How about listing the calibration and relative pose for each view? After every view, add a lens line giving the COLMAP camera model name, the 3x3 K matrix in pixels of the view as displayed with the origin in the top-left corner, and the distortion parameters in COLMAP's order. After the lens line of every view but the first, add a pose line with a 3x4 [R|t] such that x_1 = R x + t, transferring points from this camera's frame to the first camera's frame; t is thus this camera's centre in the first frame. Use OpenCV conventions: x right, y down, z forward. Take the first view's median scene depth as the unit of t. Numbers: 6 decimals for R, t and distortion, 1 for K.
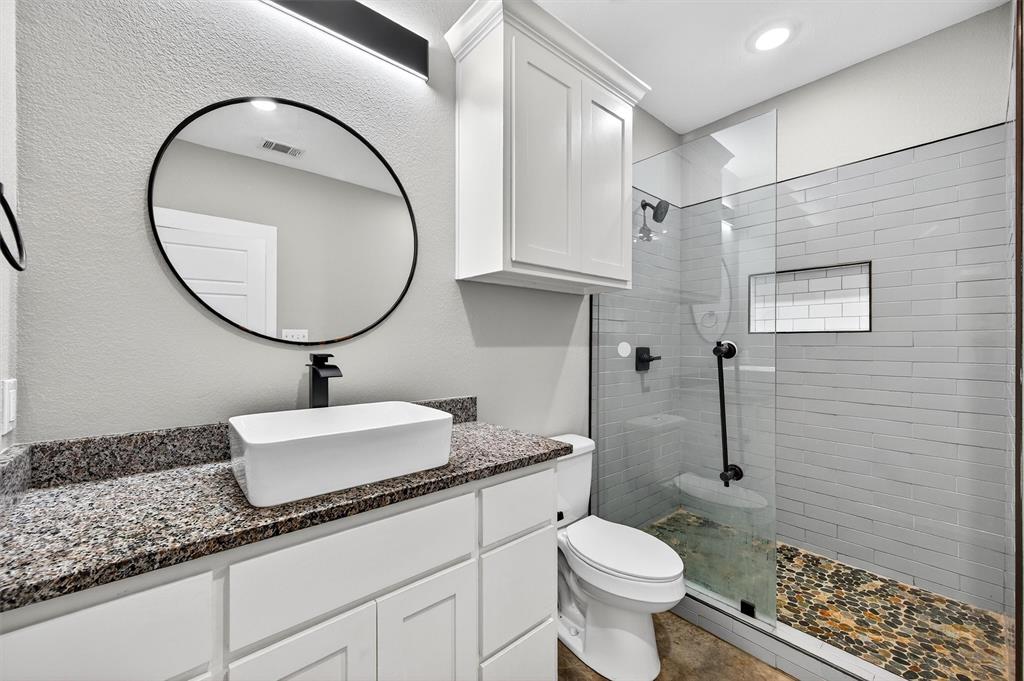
lens RADIAL K [[397.7, 0, 510.3], [0, 397.7, 341.8], [0, 0, 1]] dist [0.004979, -0.001017]
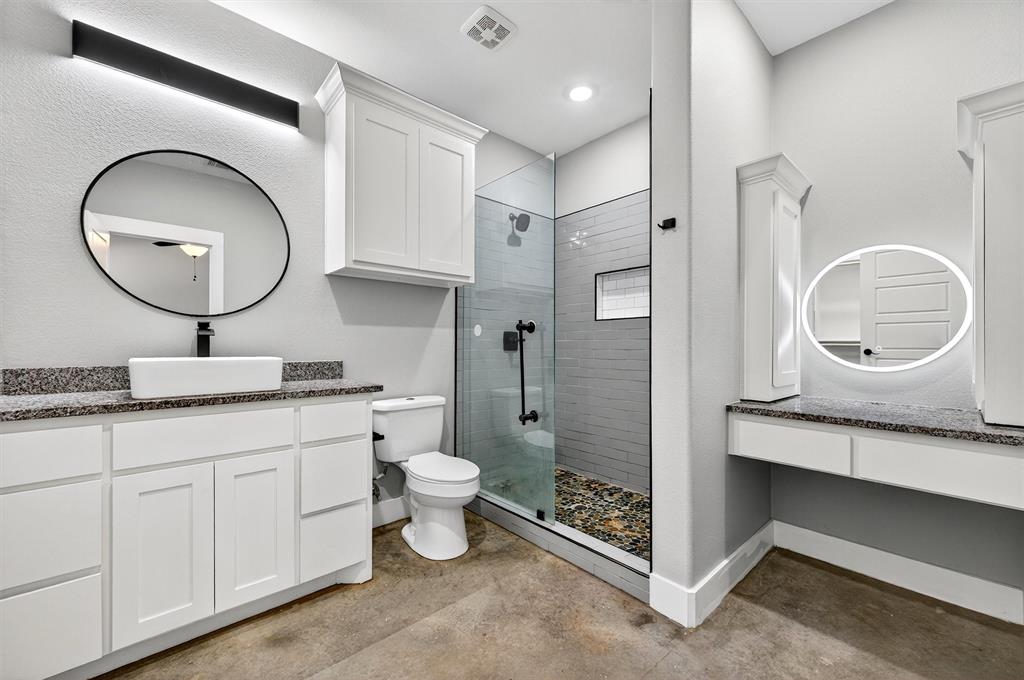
lens RADIAL K [[397.7, 0, 508.9], [0, 397.7, 344.5], [0, 0, 1]] dist [0.004979, -0.001017]
pose [[0.999869, 0.001943, 0.016086, 0.492451], [-0.001949, 0.999998, 0.000349, 0.086641], [-0.016086, -0.000380, 0.999871, -0.392372]]
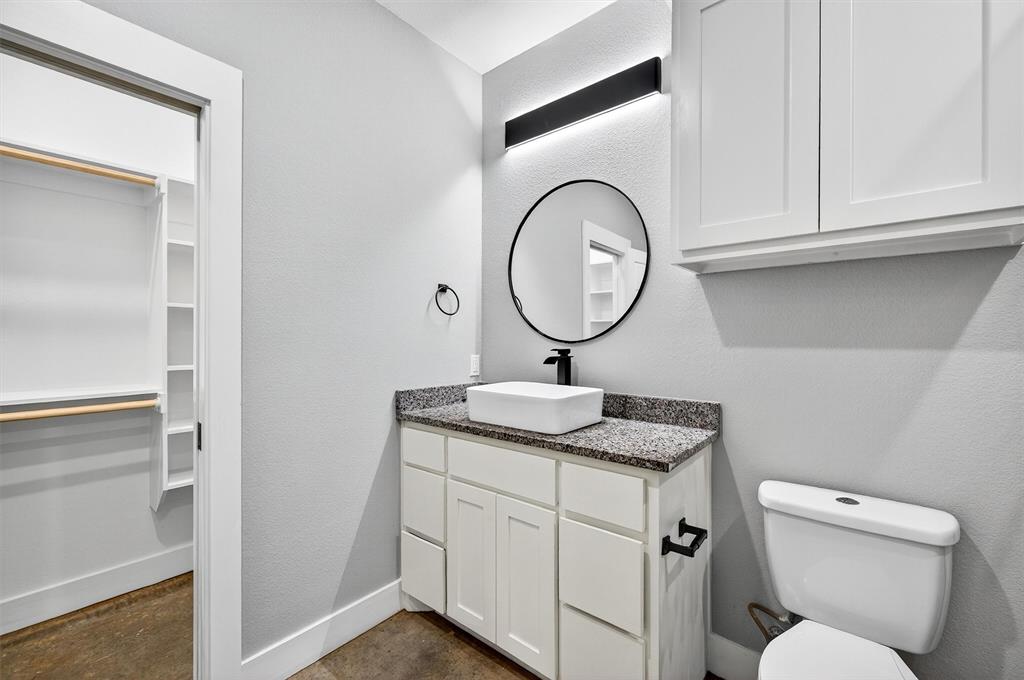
lens RADIAL K [[421.2, 0, 509.5], [0, 421.2, 341.2], [0, 0, 1]] dist [-0.003998, 0.000938]
pose [[0.168837, 0.005120, -0.985631, 0.807437], [-0.000577, 0.999987, 0.005096, -0.004654], [0.985644, -0.000292, 0.168838, 0.422442]]
